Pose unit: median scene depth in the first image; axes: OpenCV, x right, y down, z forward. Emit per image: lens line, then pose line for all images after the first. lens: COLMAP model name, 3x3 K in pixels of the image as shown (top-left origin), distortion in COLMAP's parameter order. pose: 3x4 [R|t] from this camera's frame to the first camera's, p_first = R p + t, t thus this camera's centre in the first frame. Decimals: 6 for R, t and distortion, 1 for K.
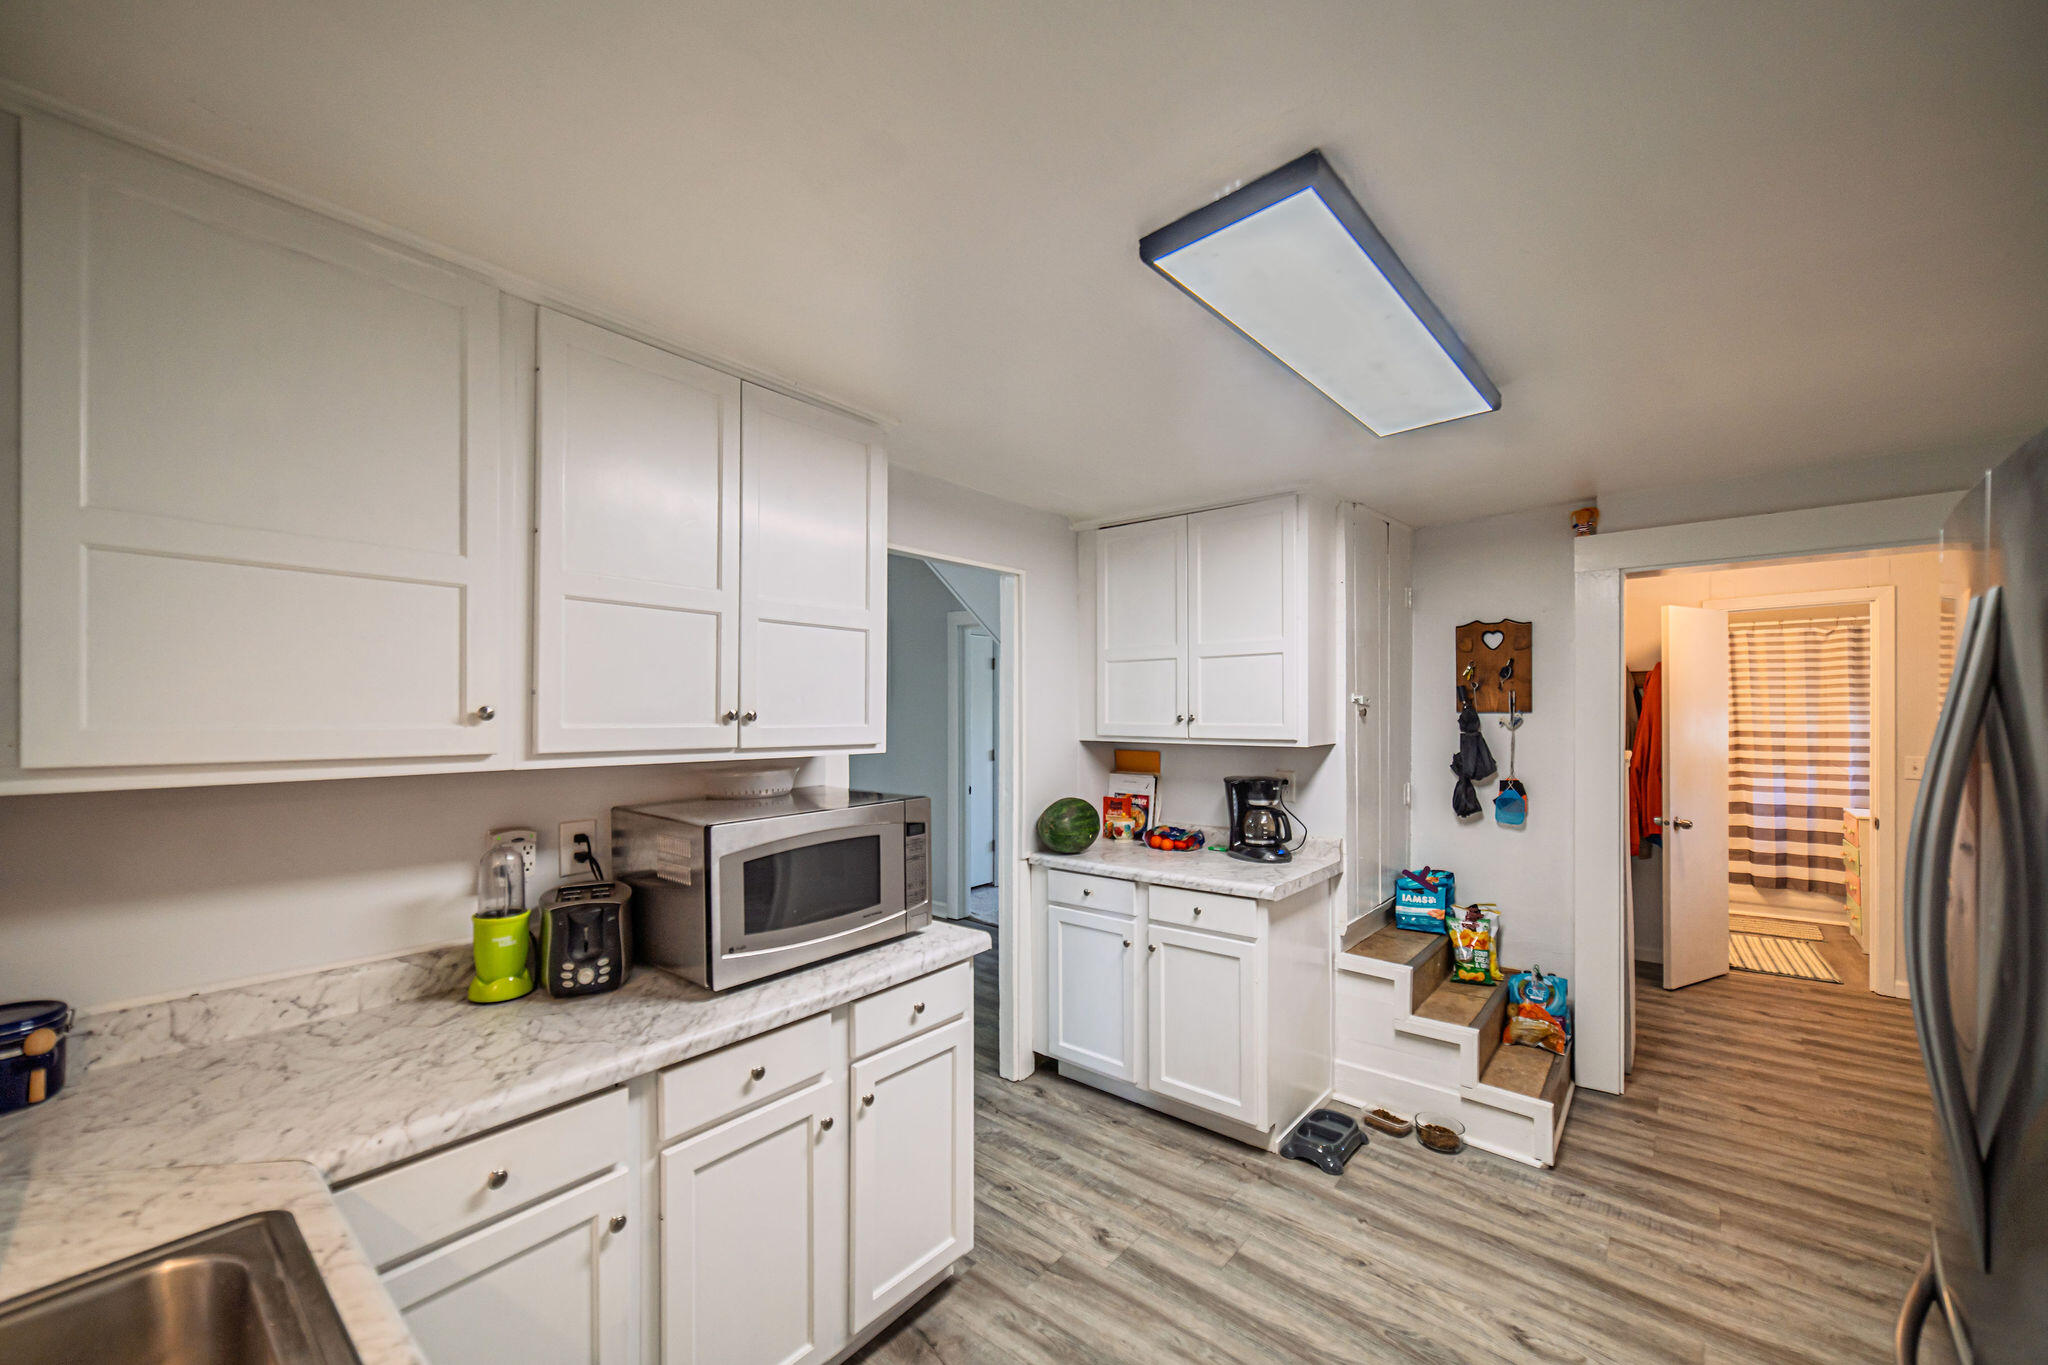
lens RADIAL K [[790.8, 0, 1030.3], [0, 790.8, 709.9], [0, 0, 1]] dist [0.000144, 0.000075]
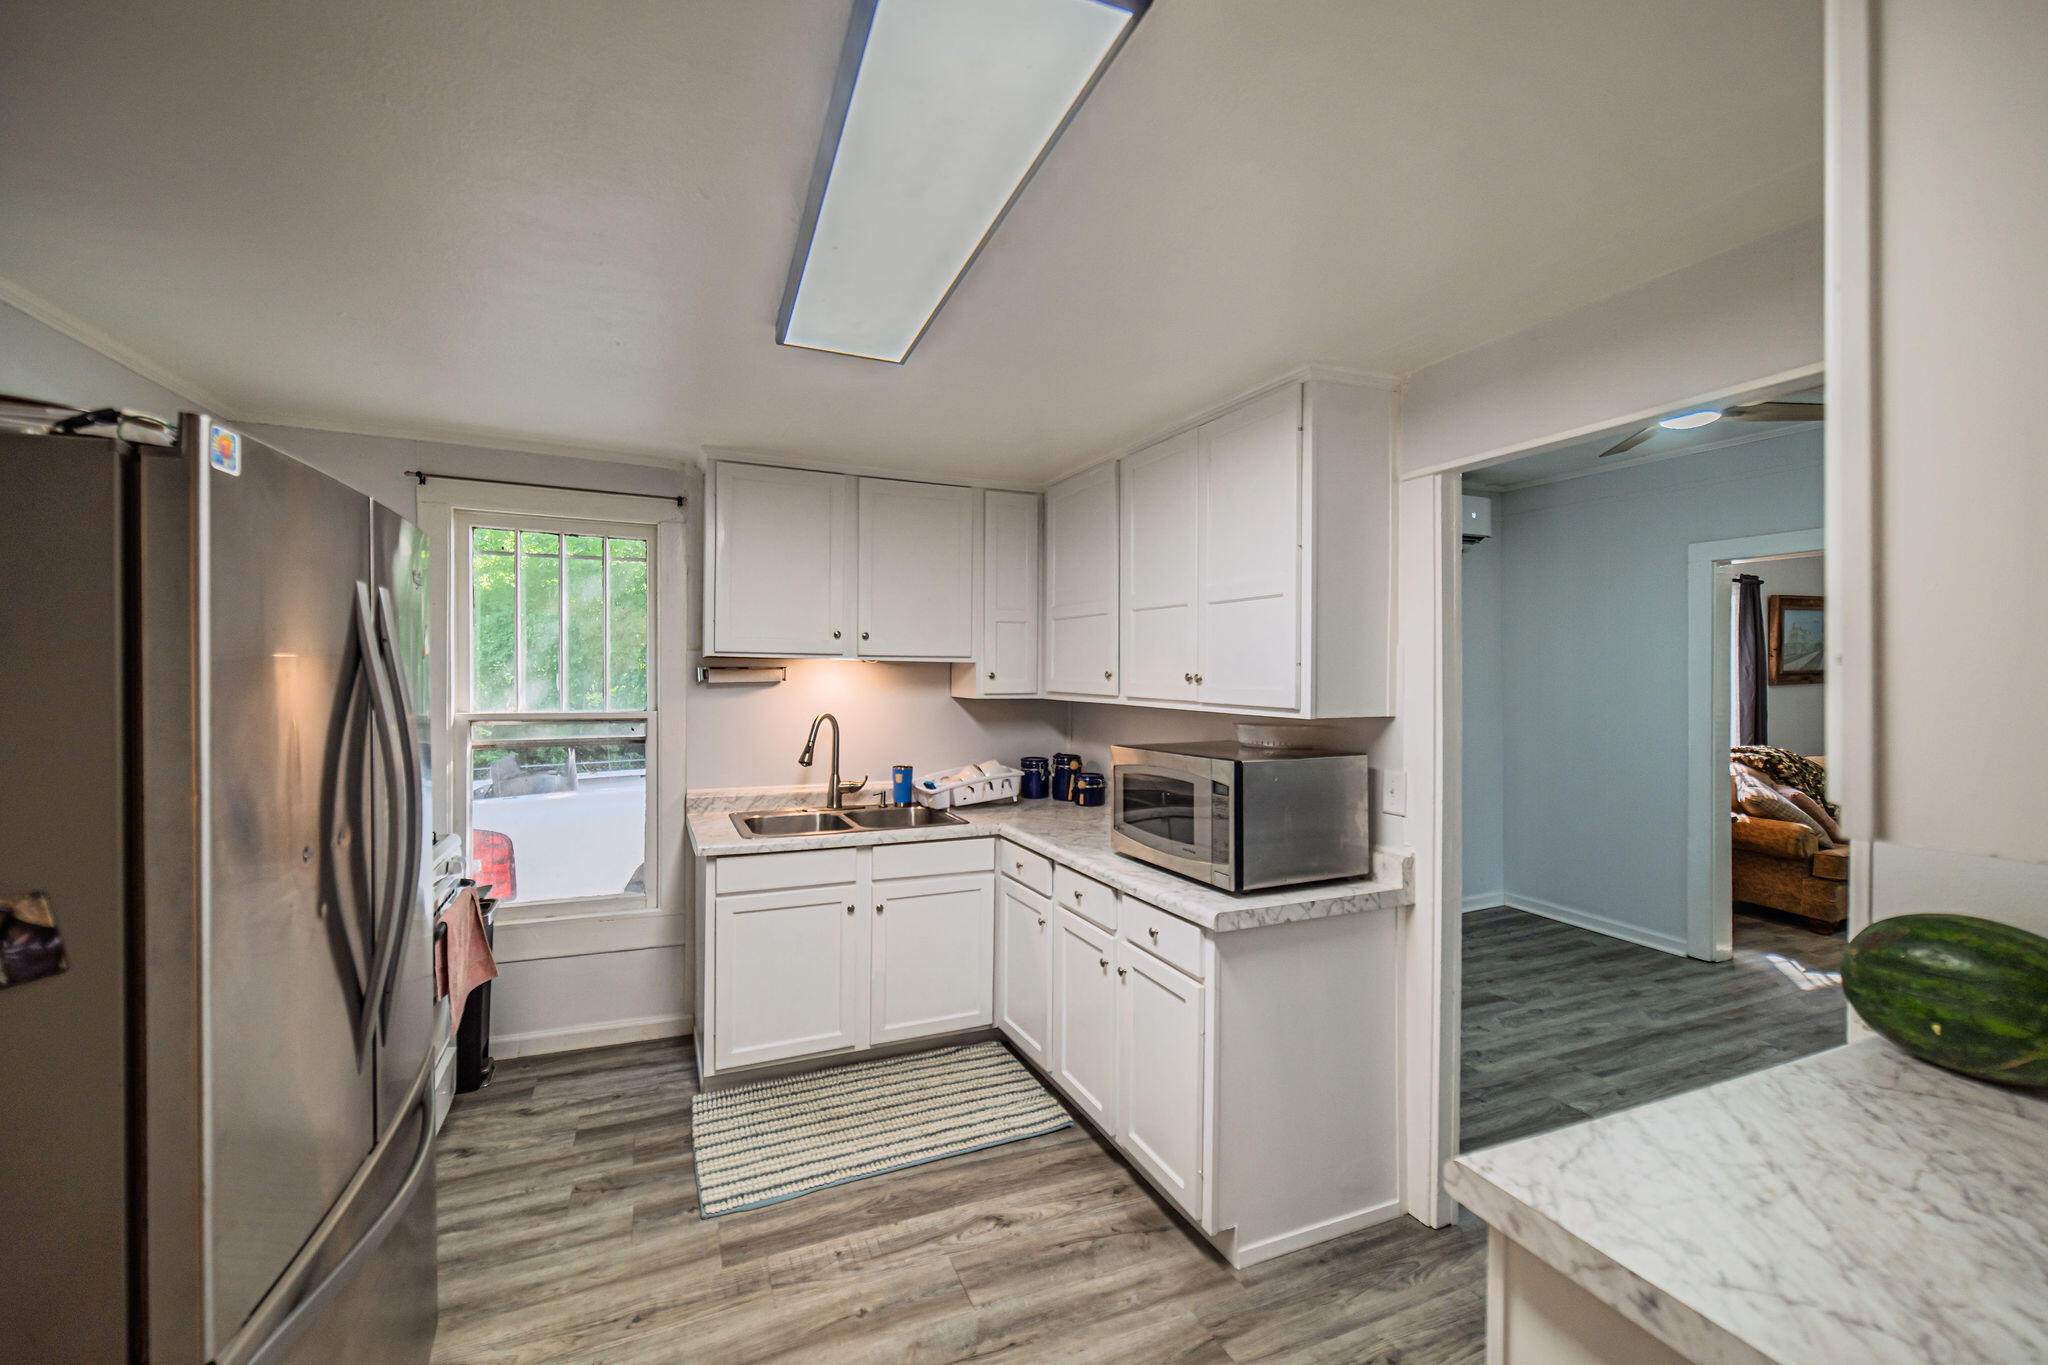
lens RADIAL K [[808.0, 0, 1035.0], [0, 808.0, 684.4], [0, 0, 1]] dist [0.022076, 0.000013]
pose [[-0.434440, 0.011053, -0.900633, 0.879094], [0.000313, 0.999926, 0.012121, 0.000748], [0.900701, 0.004984, -0.434411, 1.199251]]
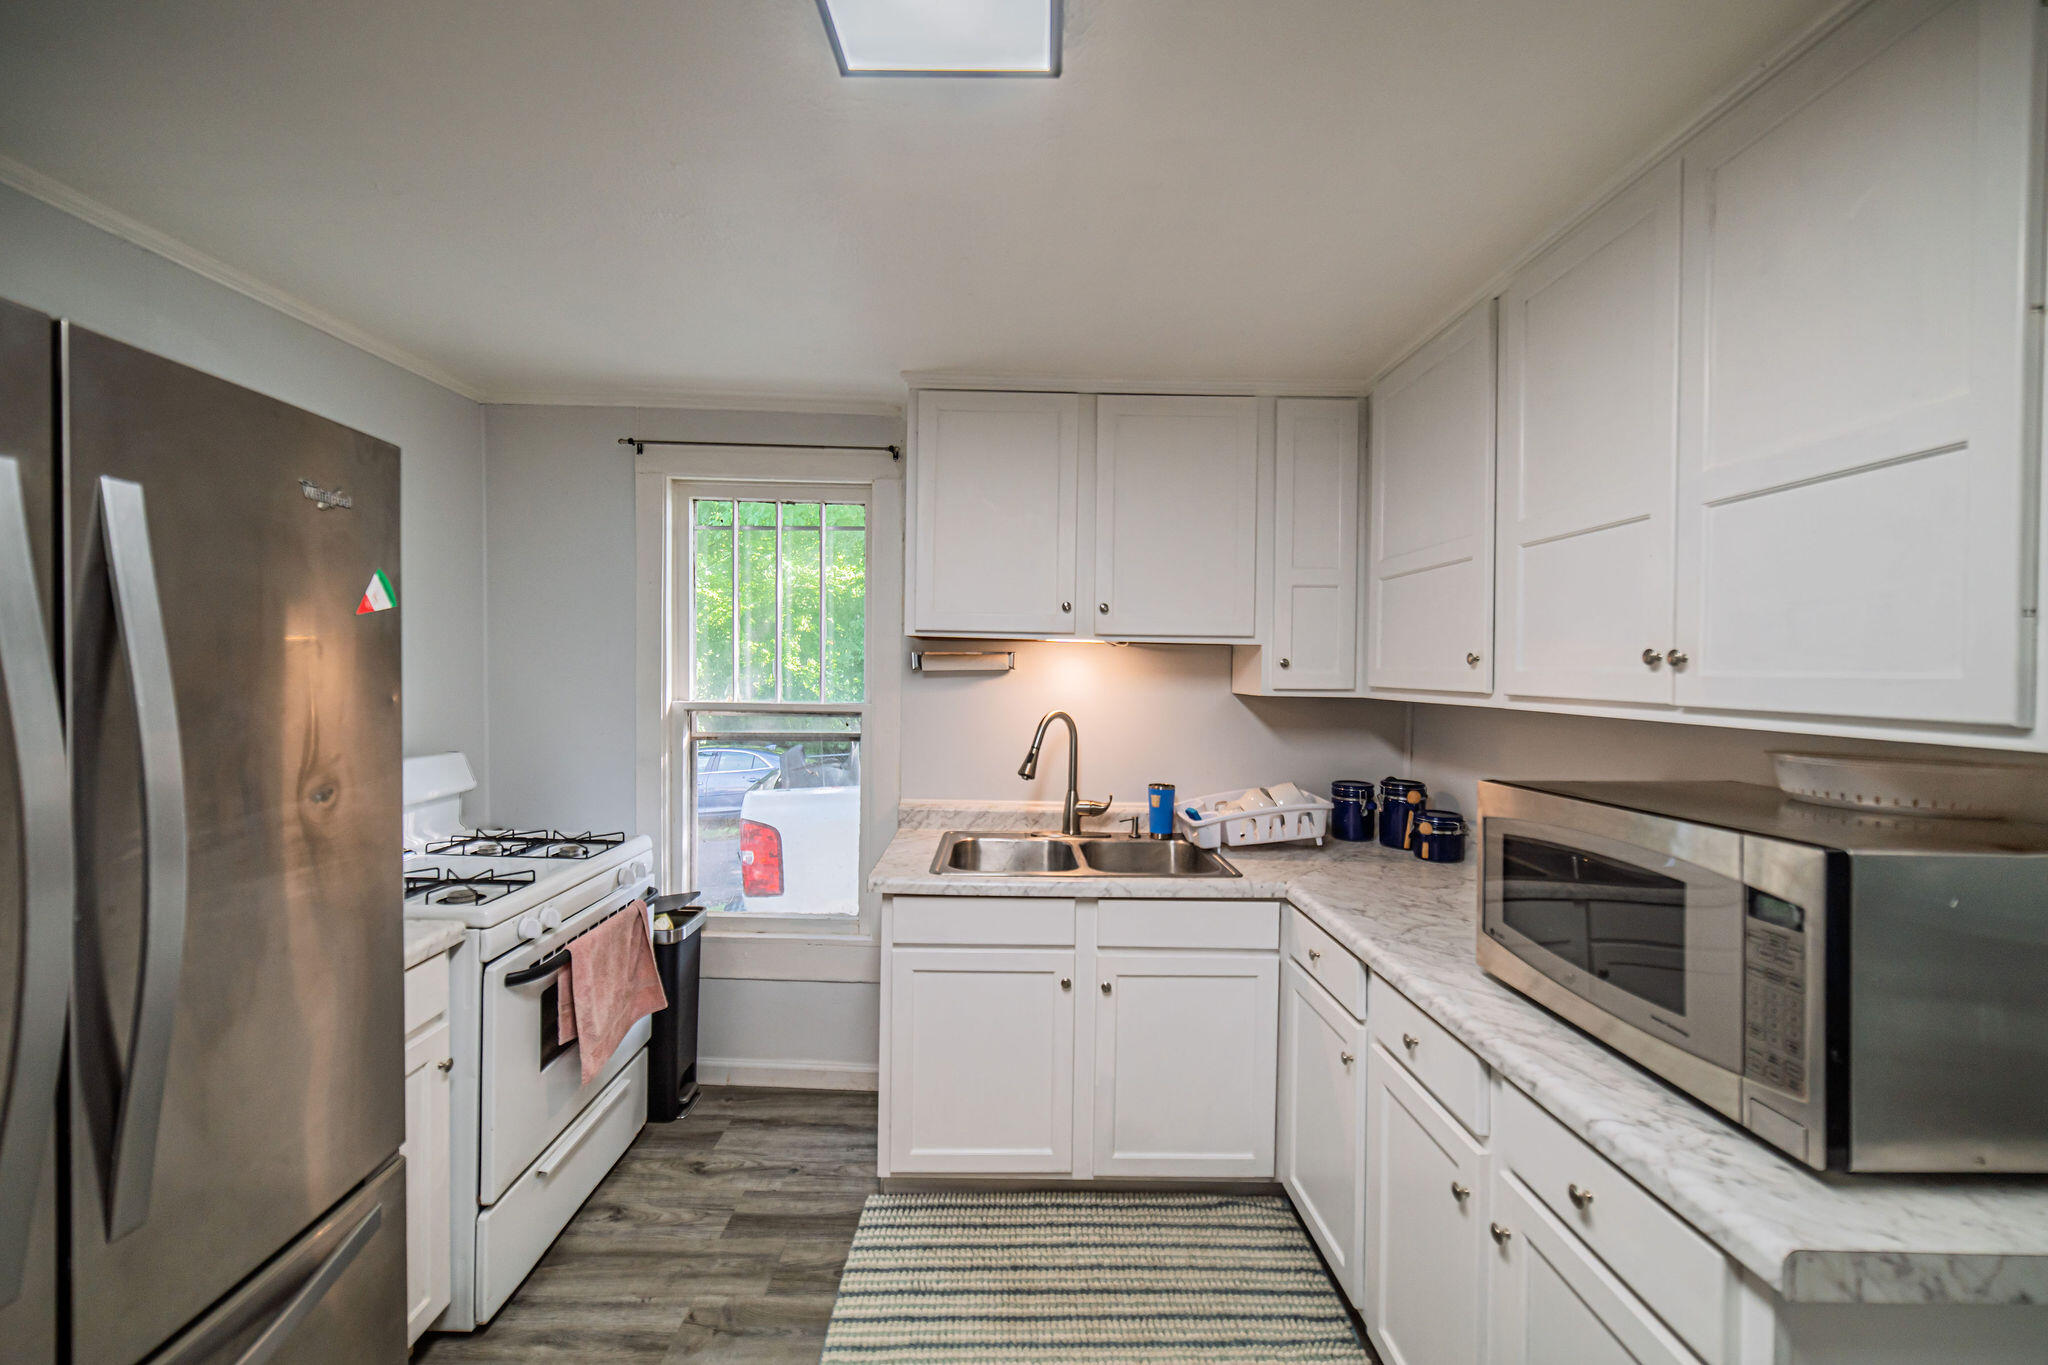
lens RADIAL K [[786.2, 0, 1050.2], [0, 786.2, 680.1], [0, 0, 1]] dist [0.000110, 0.000073]
pose [[-0.750452, -0.001333, -0.660924, 0.425585], [-0.006386, 0.999966, 0.005234, 0.023041], [0.660894, 0.008149, -0.750435, 1.025291]]
